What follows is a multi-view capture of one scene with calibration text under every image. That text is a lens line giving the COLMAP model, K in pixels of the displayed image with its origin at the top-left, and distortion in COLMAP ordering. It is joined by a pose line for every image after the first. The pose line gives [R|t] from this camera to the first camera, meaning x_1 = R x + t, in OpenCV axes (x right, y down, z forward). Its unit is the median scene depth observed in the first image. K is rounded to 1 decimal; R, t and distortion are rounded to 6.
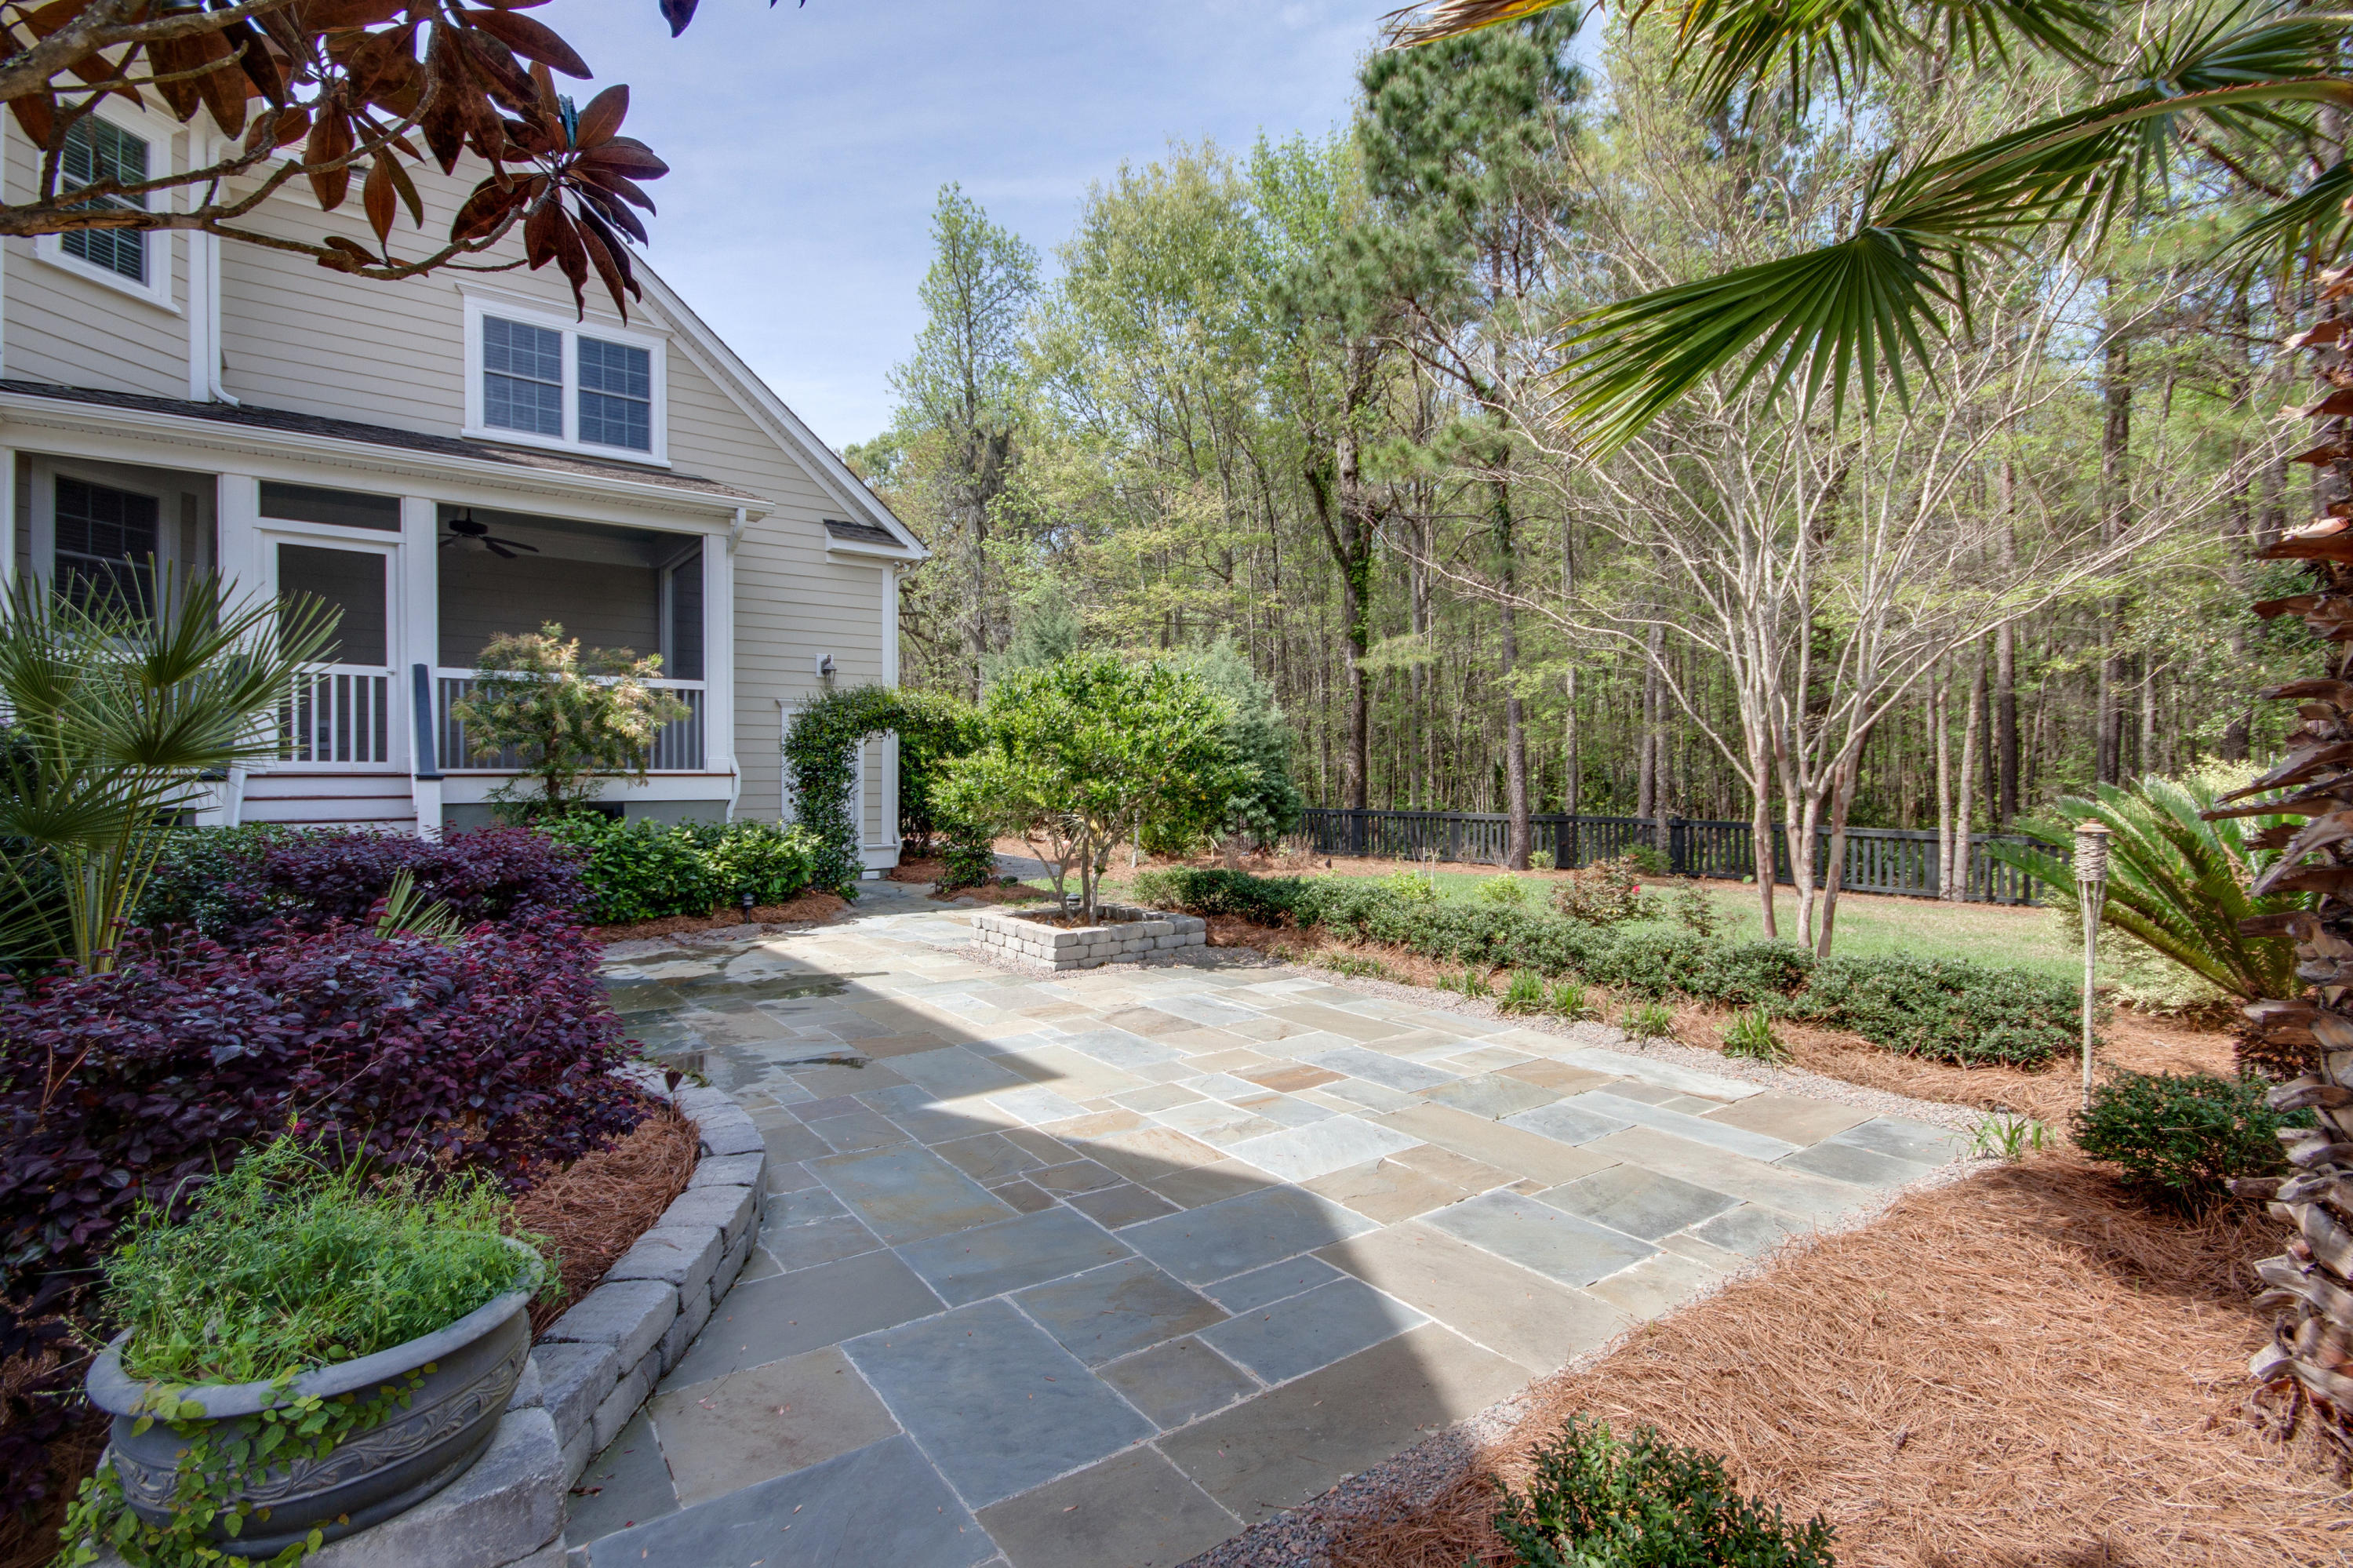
lens RADIAL K [[1087.6, 0, 1172.8], [0, 1087.6, 788.8], [0, 0, 1]] dist [0.025364, -0.000235]
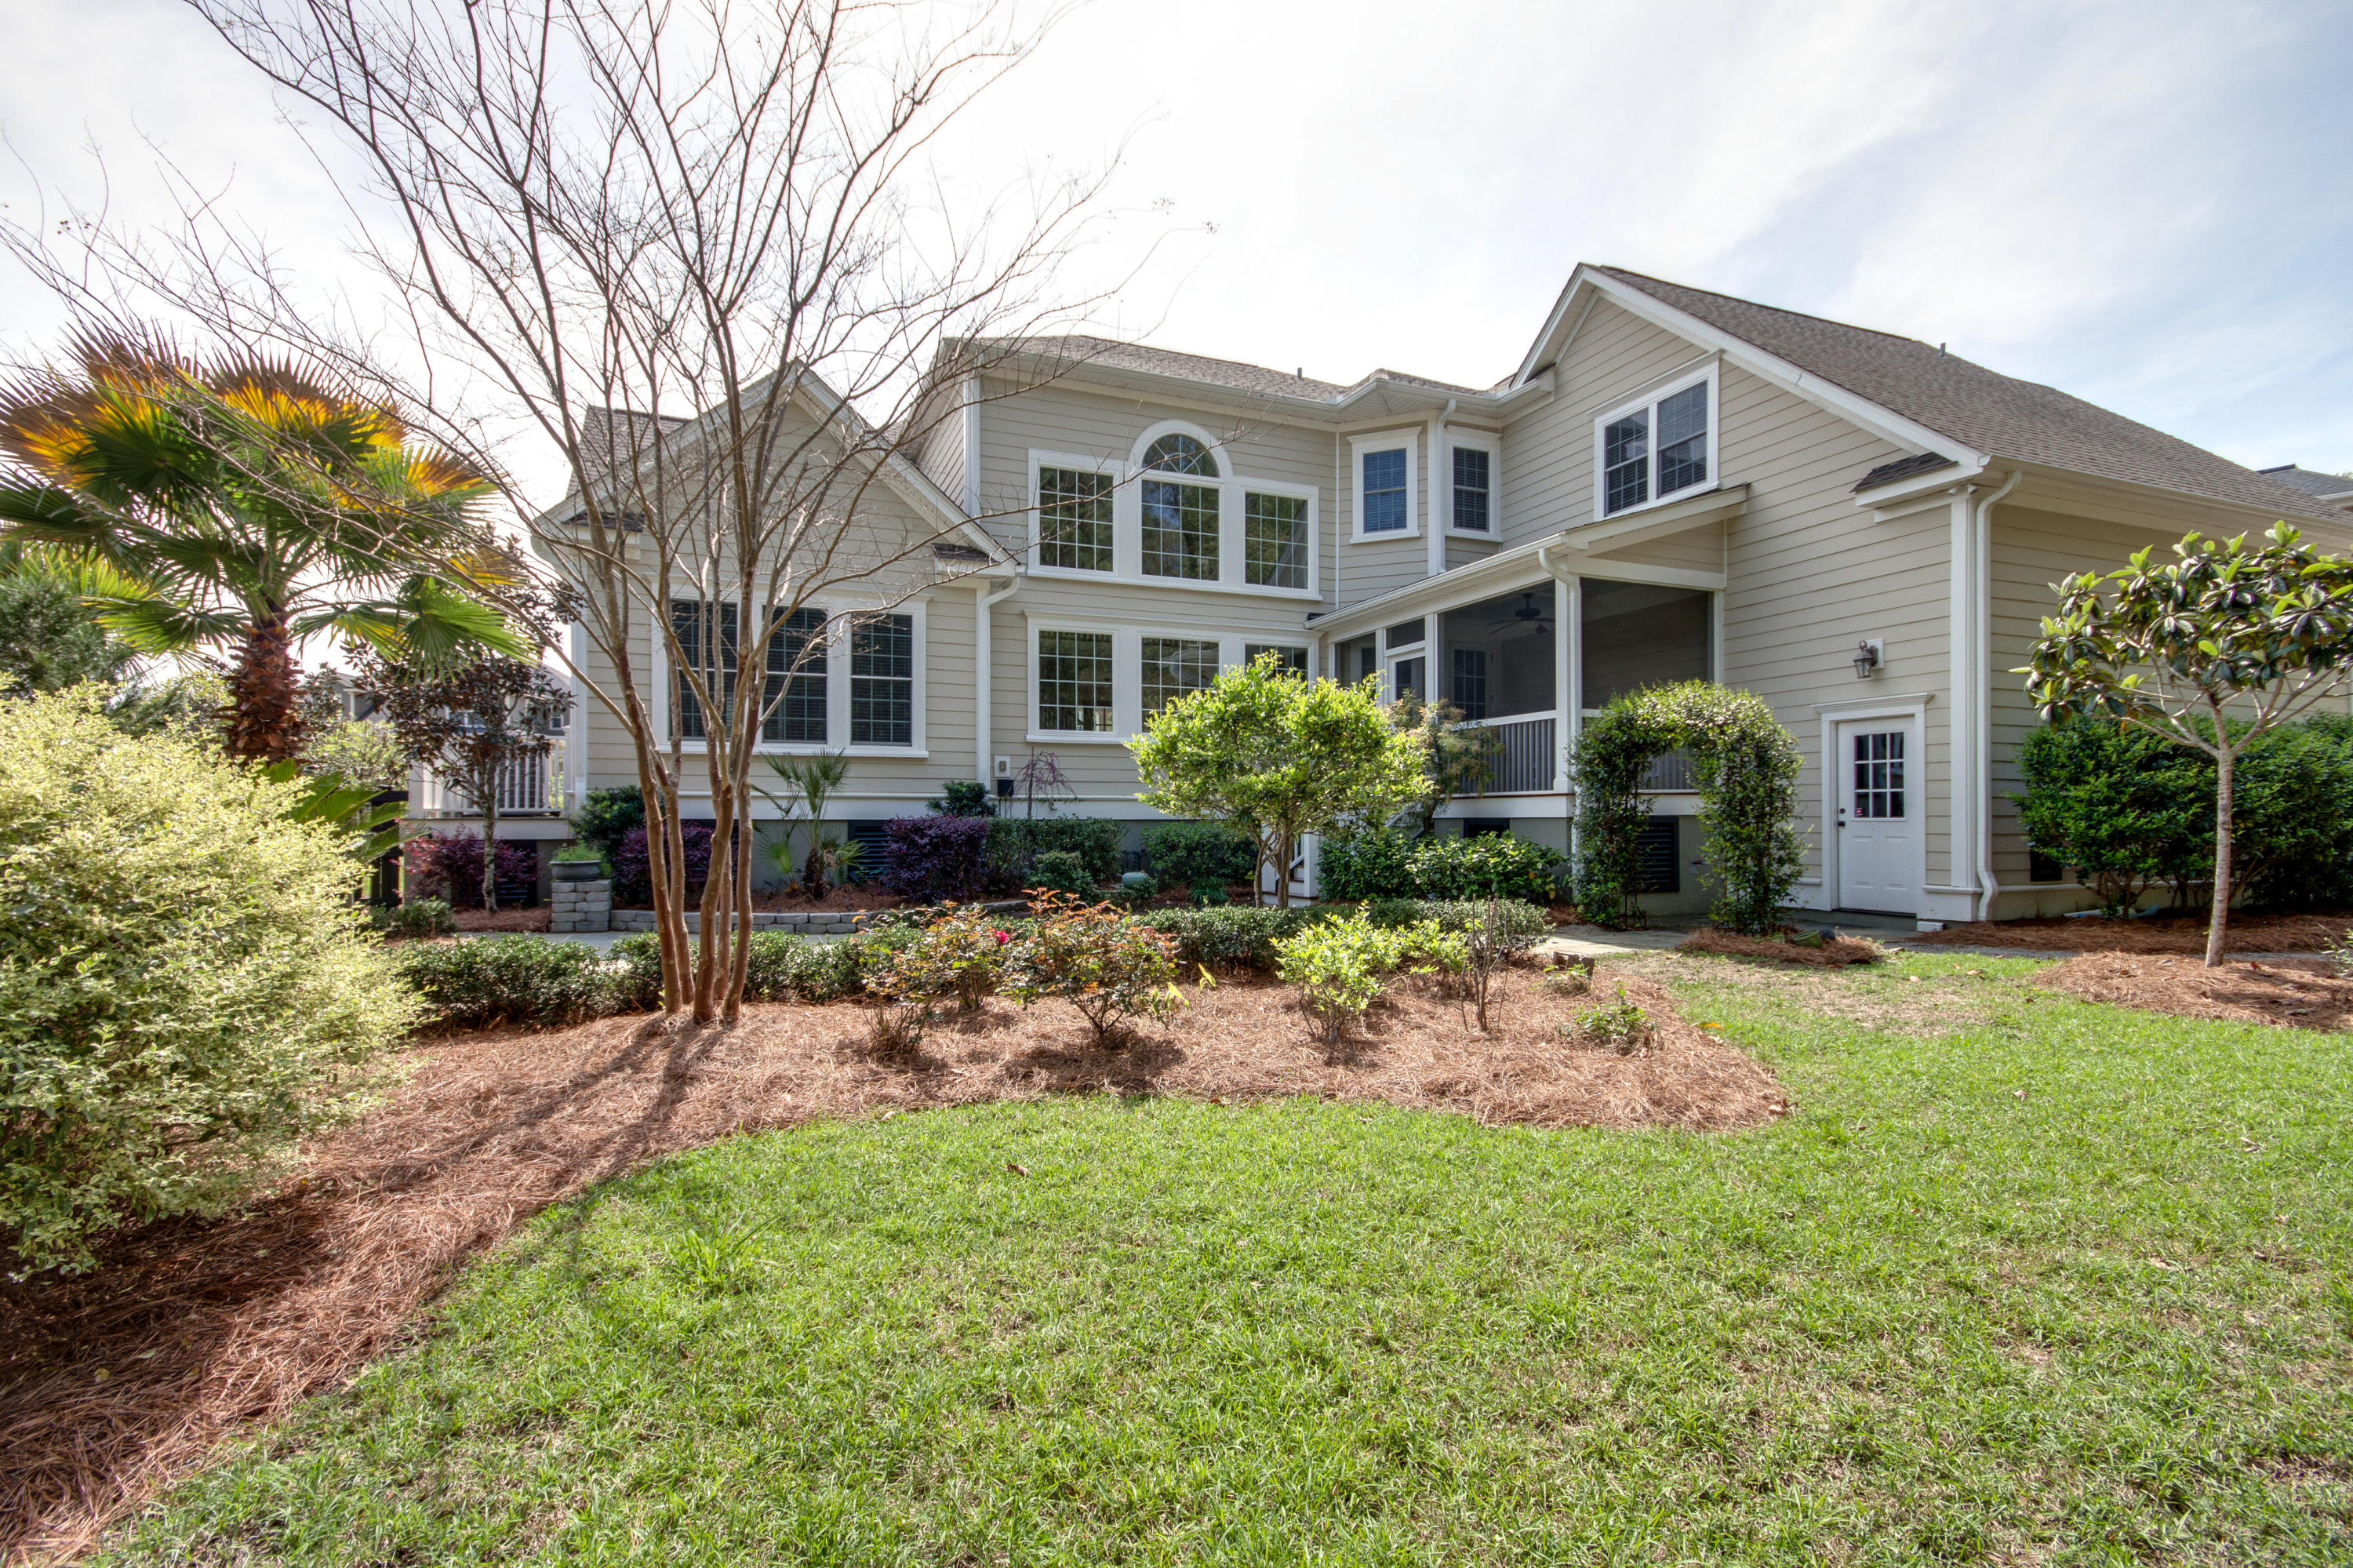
lens RADIAL K [[1087.6, 0, 1186.5], [0, 1087.6, 802.8], [0, 0, 1]] dist [0.025364, -0.000235]
pose [[-0.214603, -0.005983, -0.976683, 0.637376], [-0.001166, 0.999982, -0.005869, 0.001721], [0.976701, -0.000120, -0.214606, 0.756331]]
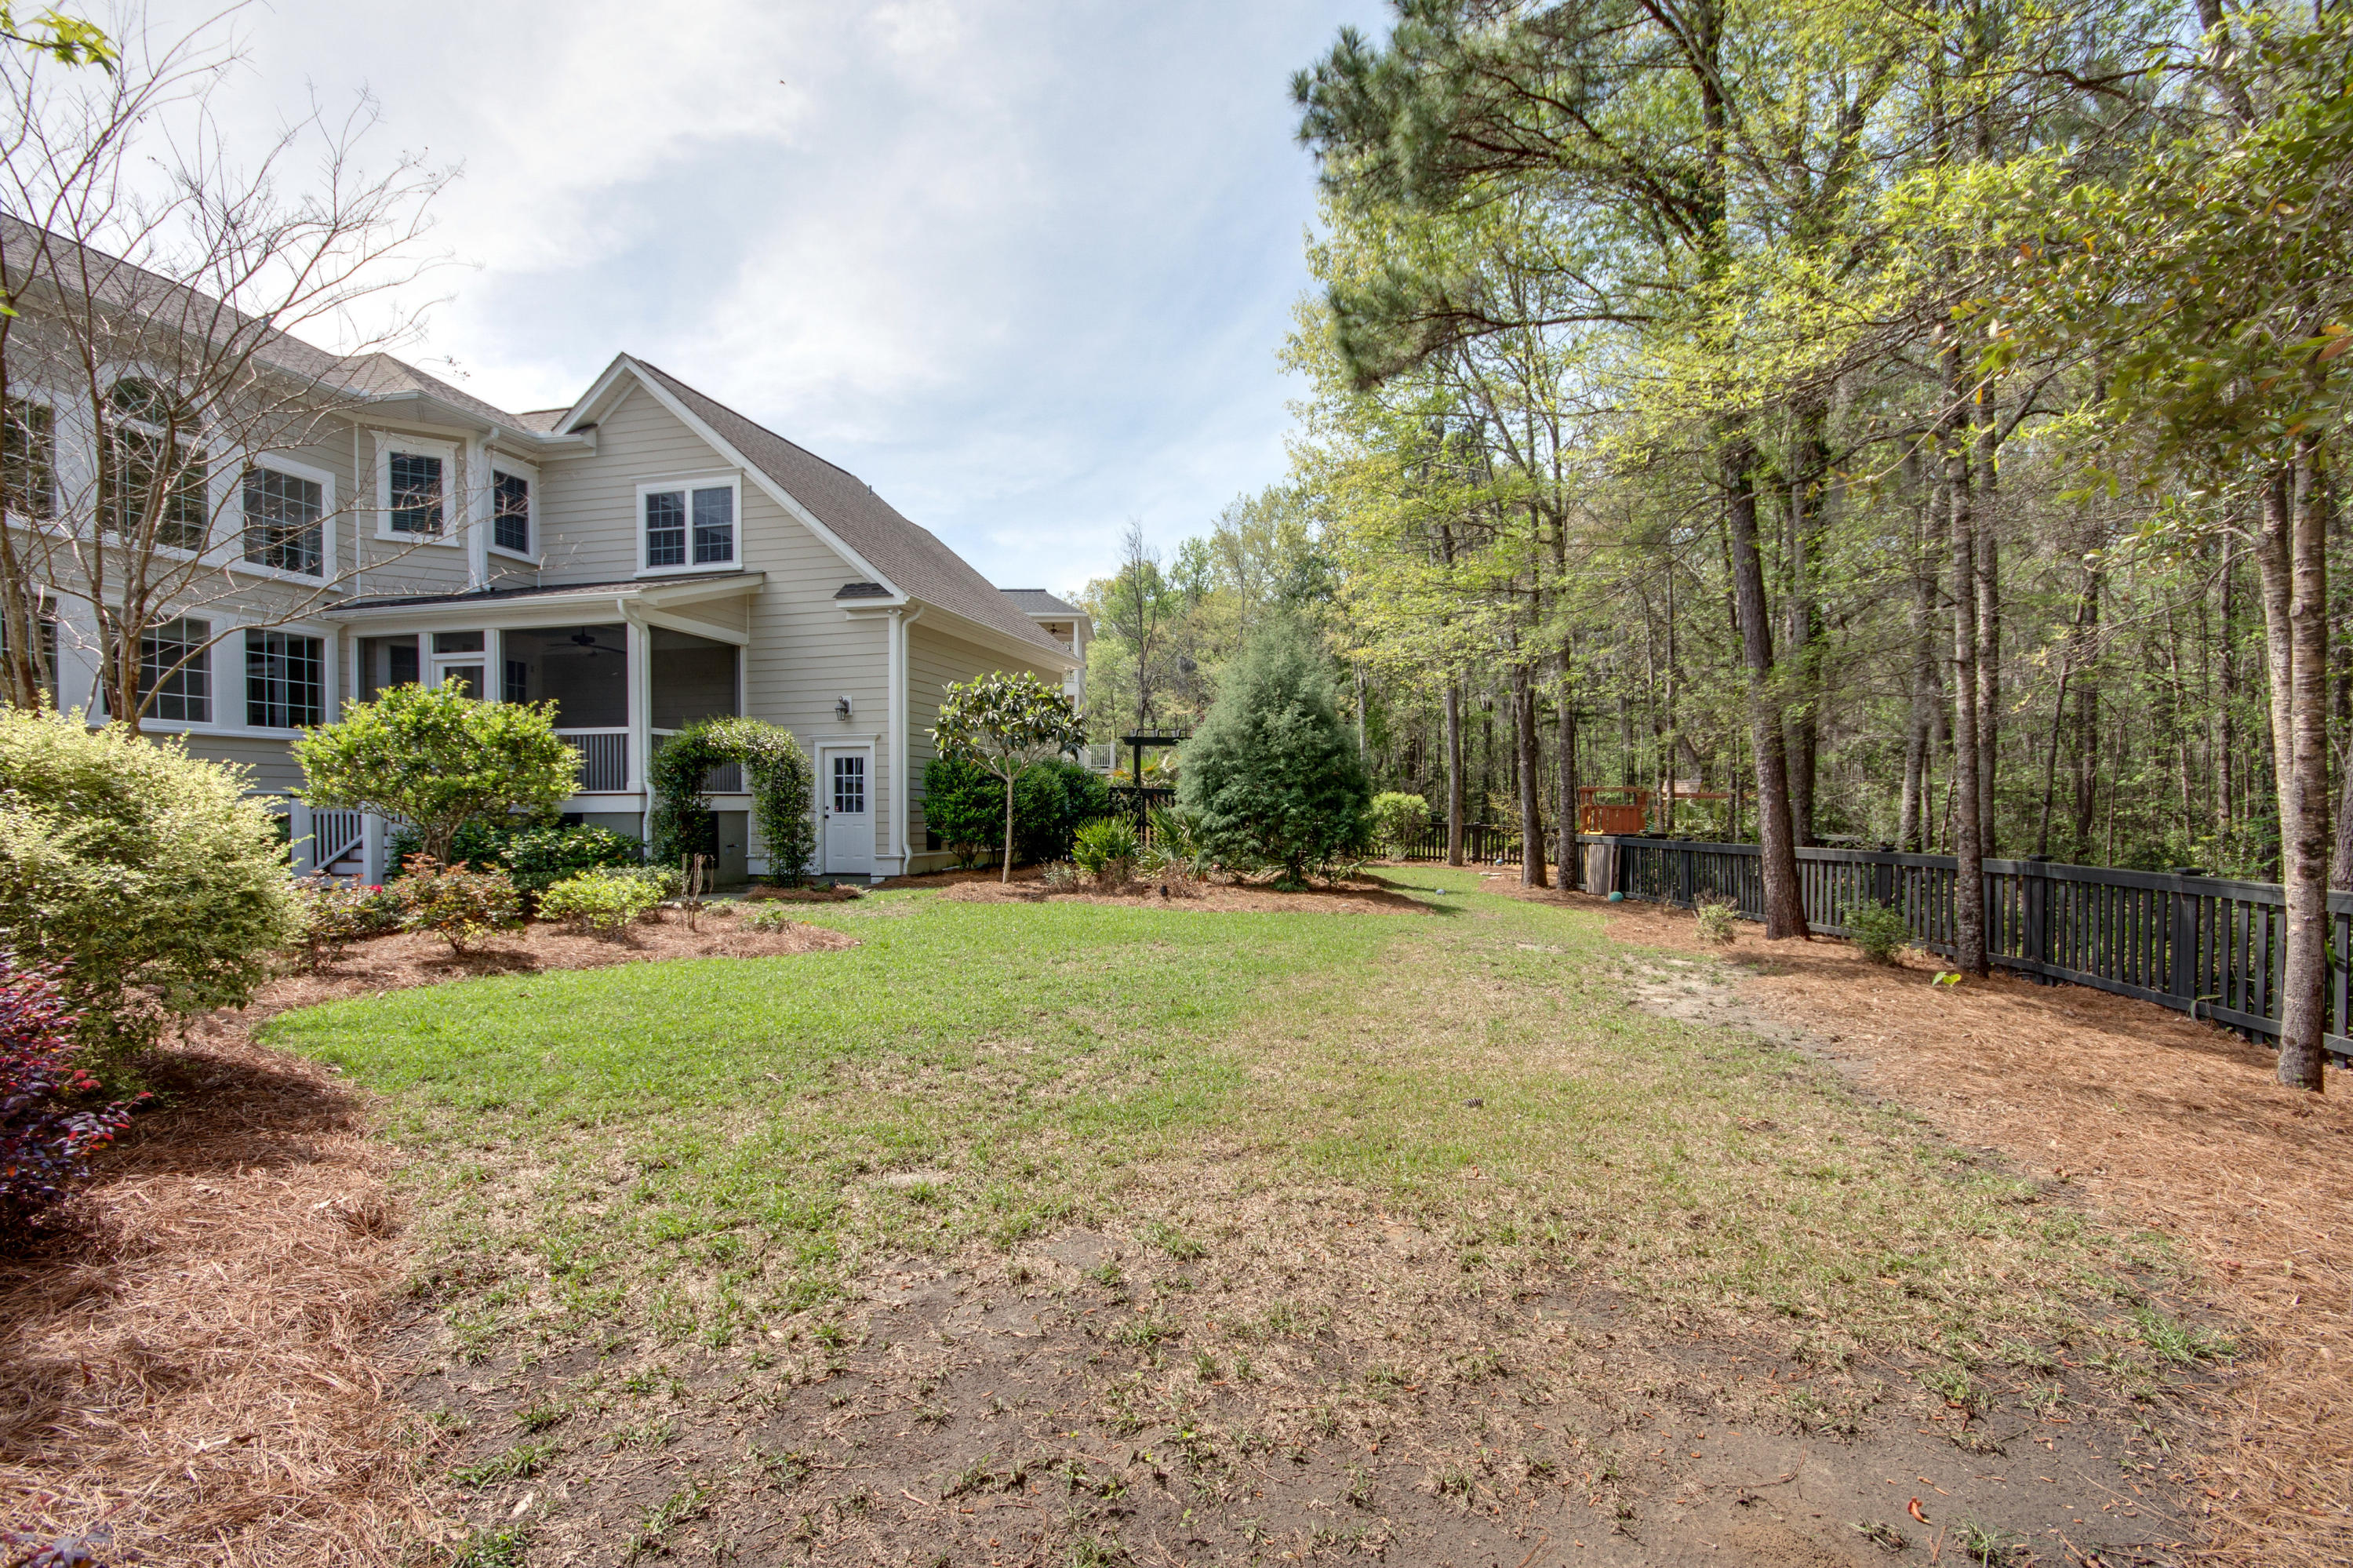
lens RADIAL K [[1087.6, 0, 1184.9], [0, 1087.6, 826.6], [0, 0, 1]] dist [0.025364, -0.000235]
pose [[0.638820, 0.013511, -0.769238, 0.961680], [-0.004377, 0.999893, 0.013927, 0.004881], [0.769344, -0.005530, 0.638811, 0.566293]]
